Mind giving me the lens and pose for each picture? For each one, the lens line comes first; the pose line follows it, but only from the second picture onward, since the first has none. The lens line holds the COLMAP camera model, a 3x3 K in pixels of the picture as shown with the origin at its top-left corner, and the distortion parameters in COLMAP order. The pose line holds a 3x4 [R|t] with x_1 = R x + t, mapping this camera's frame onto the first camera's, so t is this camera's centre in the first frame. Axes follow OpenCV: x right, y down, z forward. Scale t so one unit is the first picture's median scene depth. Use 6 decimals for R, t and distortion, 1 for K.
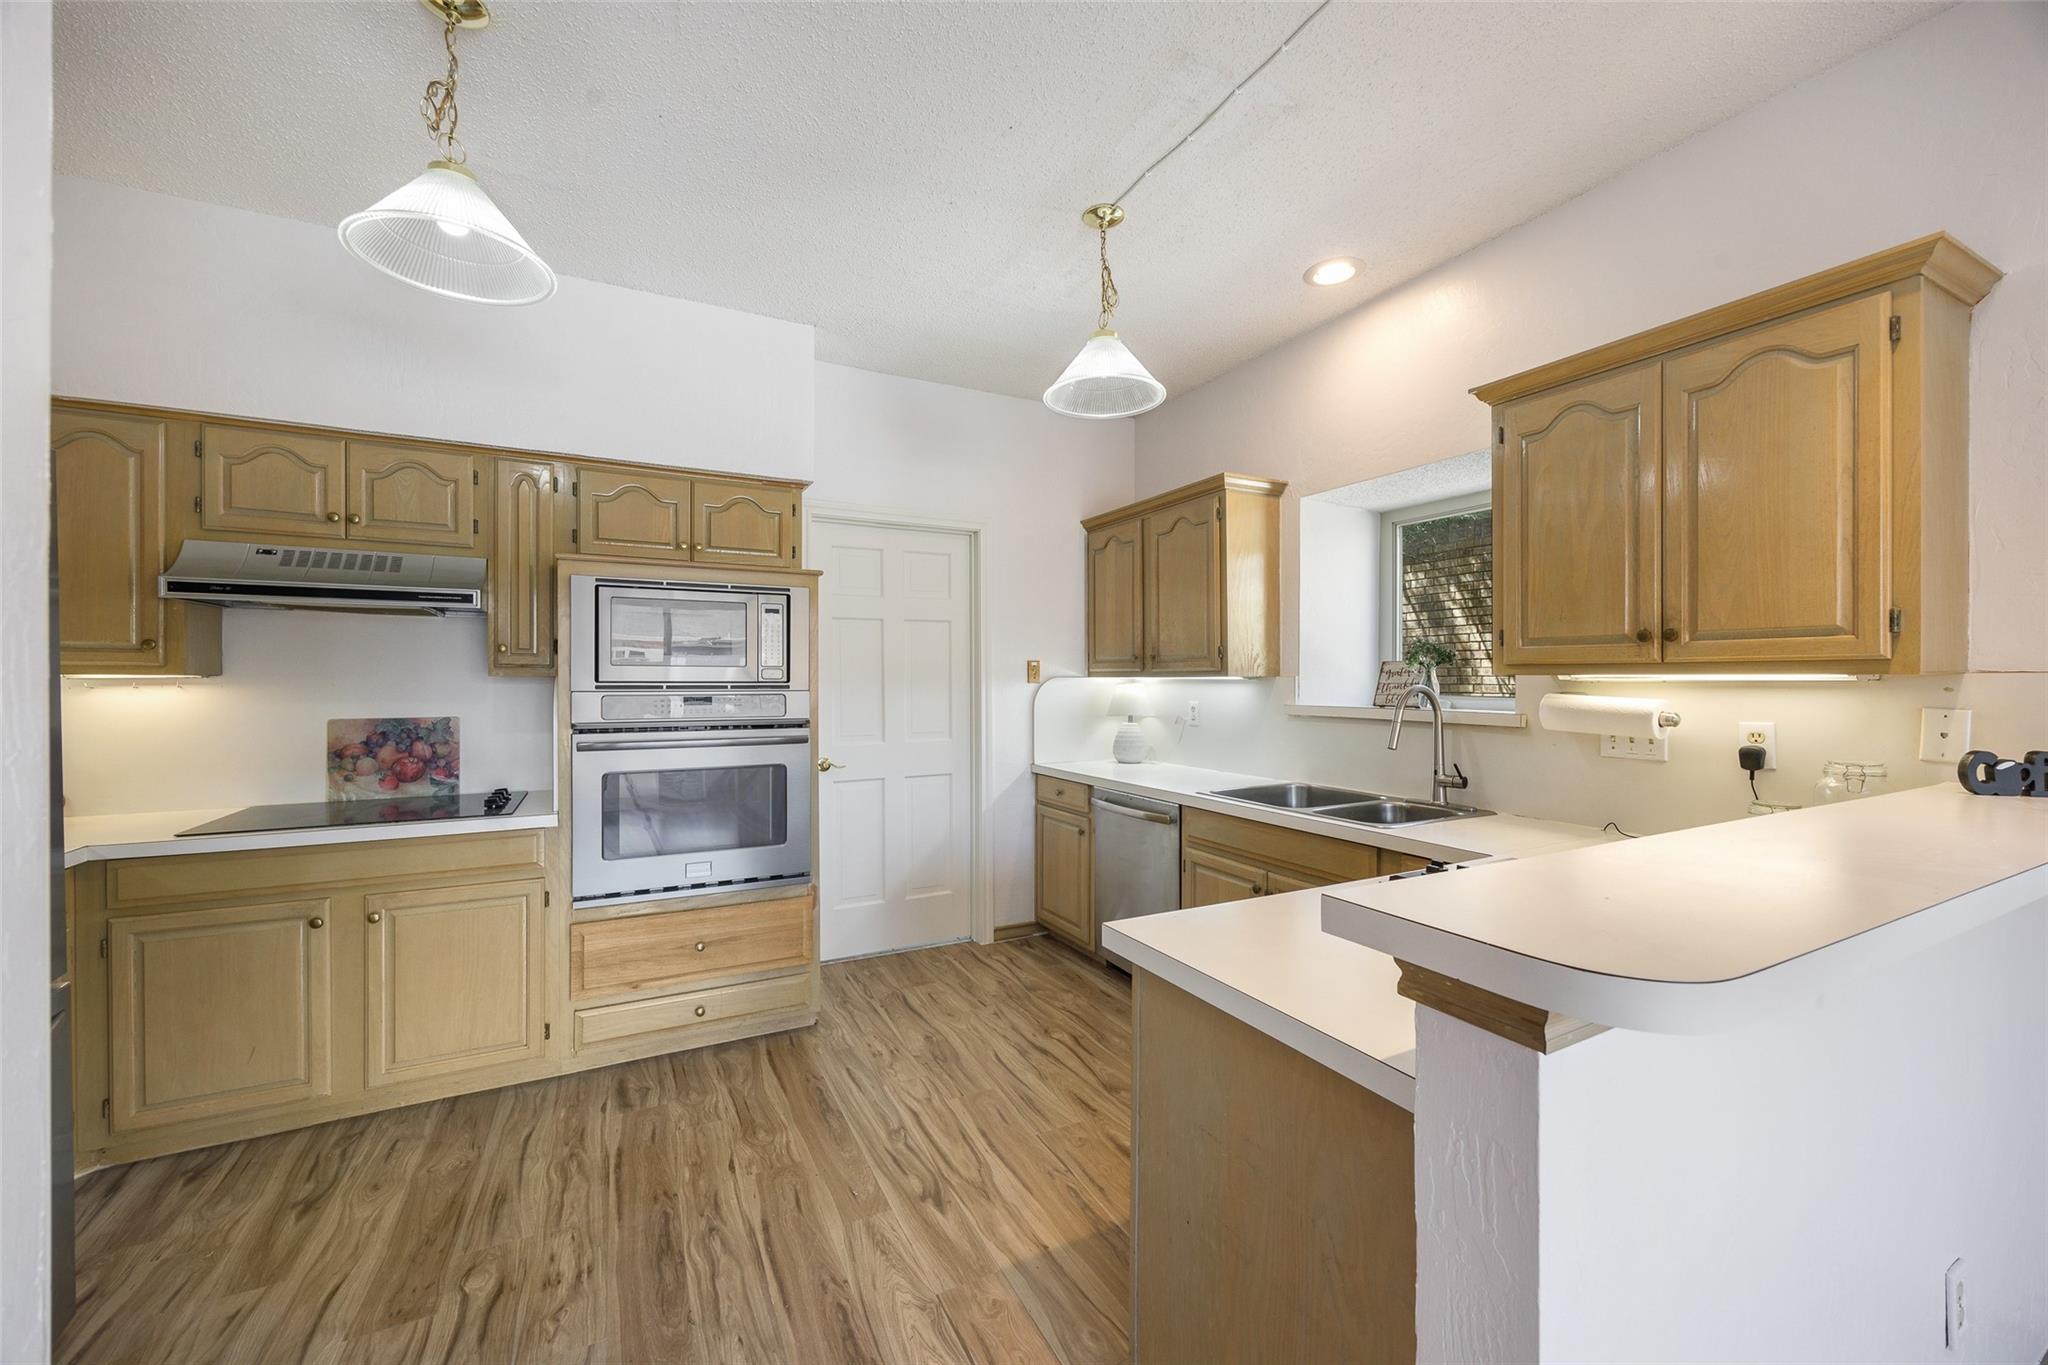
lens RADIAL K [[784.2, 0, 1010.2], [0, 784.2, 674.3], [0, 0, 1]] dist [-0.008260, 0.000000]
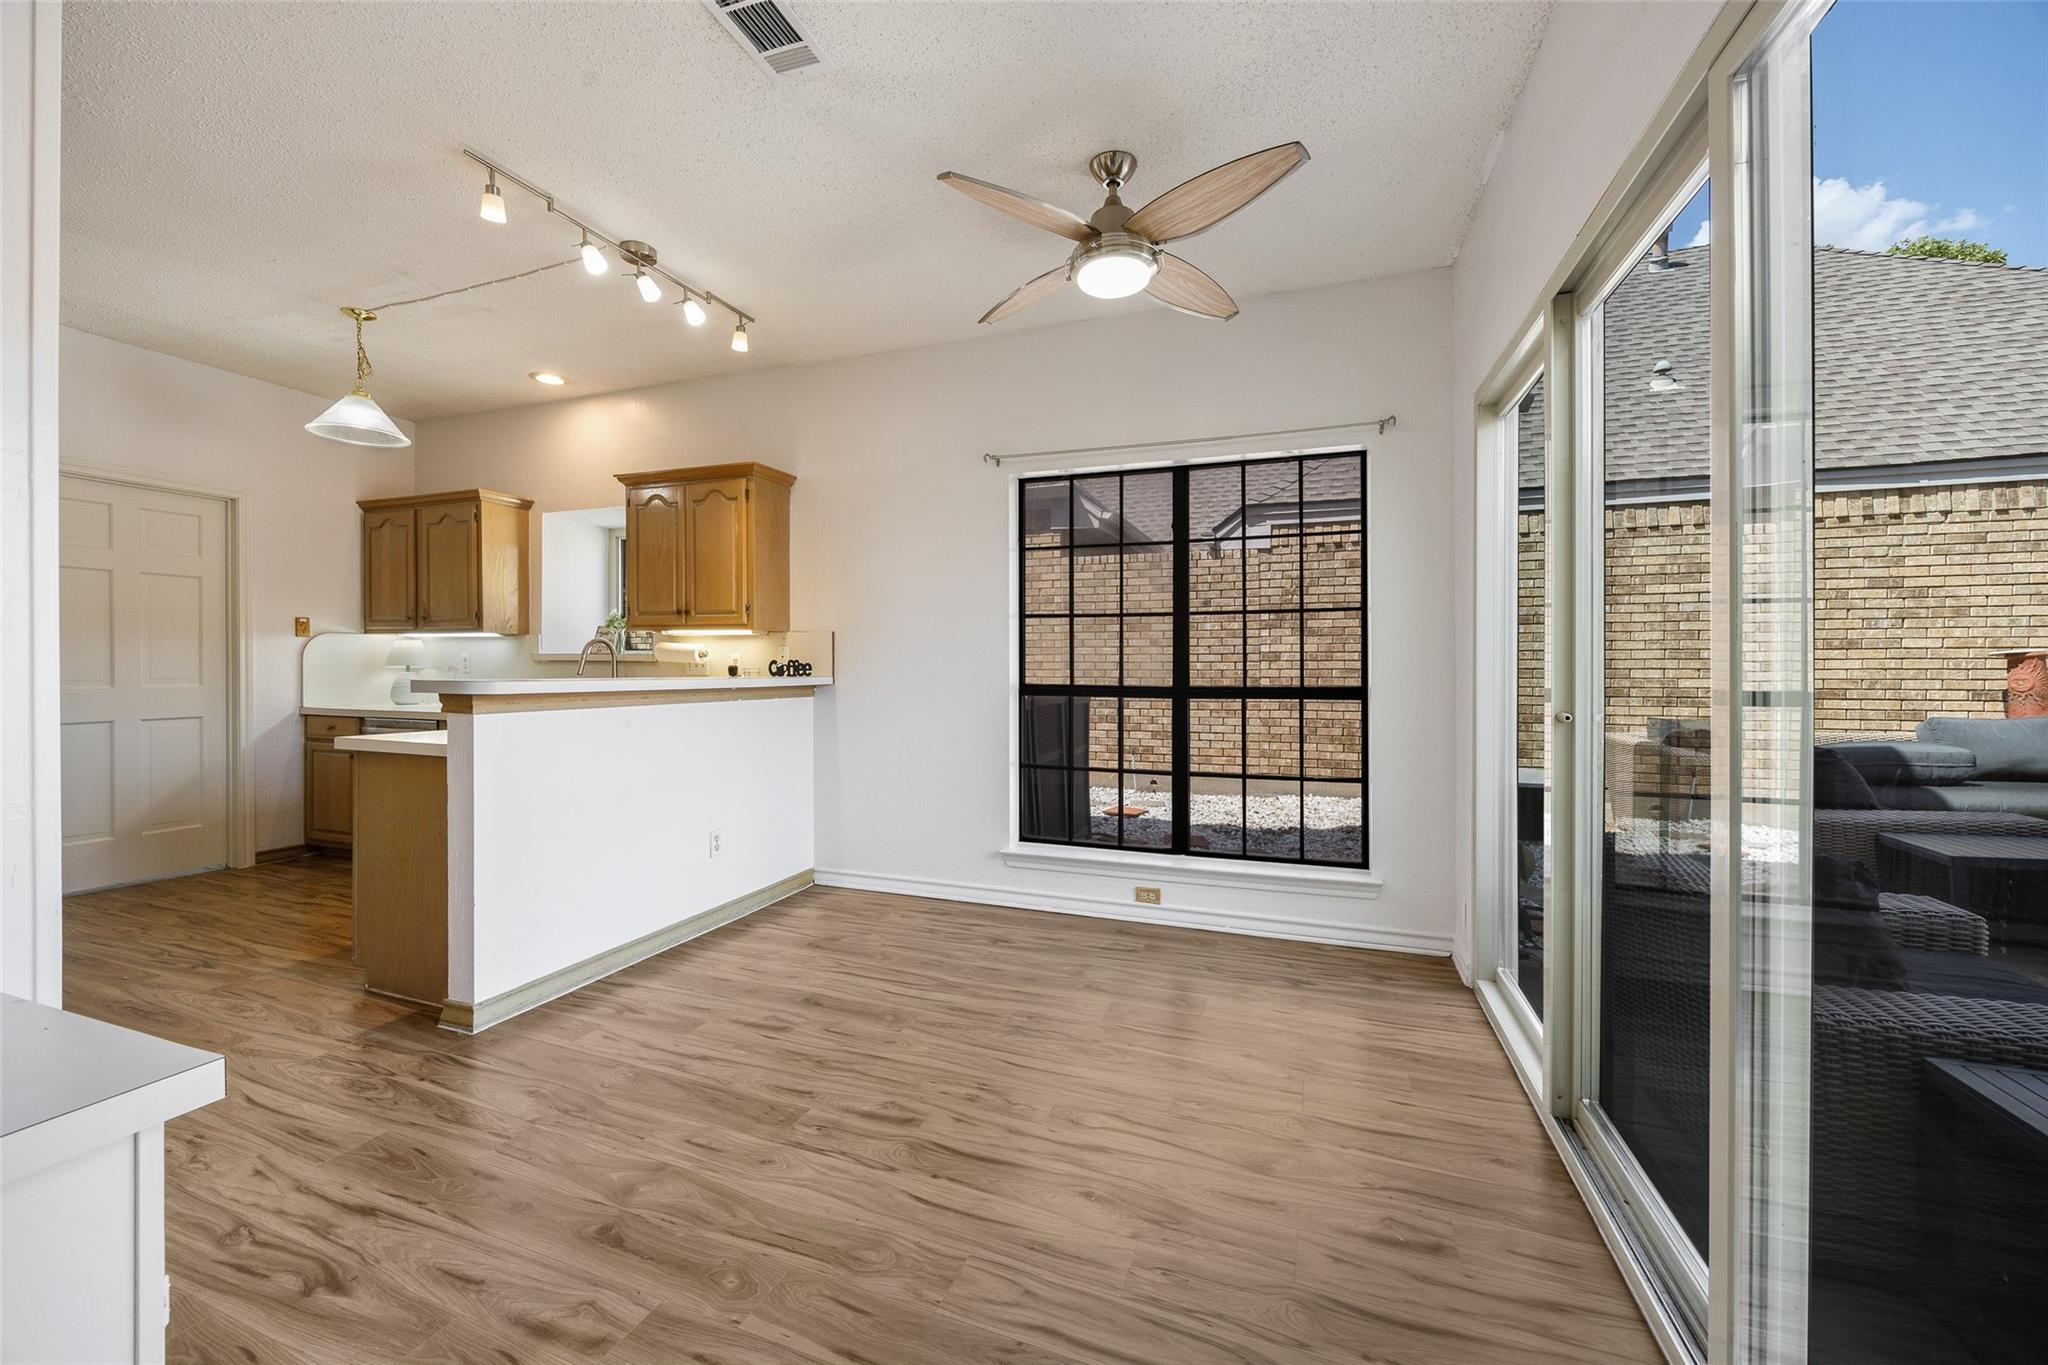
lens RADIAL K [[784.2, 0, 1010.2], [0, 784.2, 674.3], [0, 0, 1]] dist [-0.008260, 0.000000]
pose [[0.729982, -0.000768, 0.683466, 0.008328], [-0.012666, 0.999812, 0.014652, 0.045095], [-0.683349, -0.019352, 0.729835, -0.681760]]
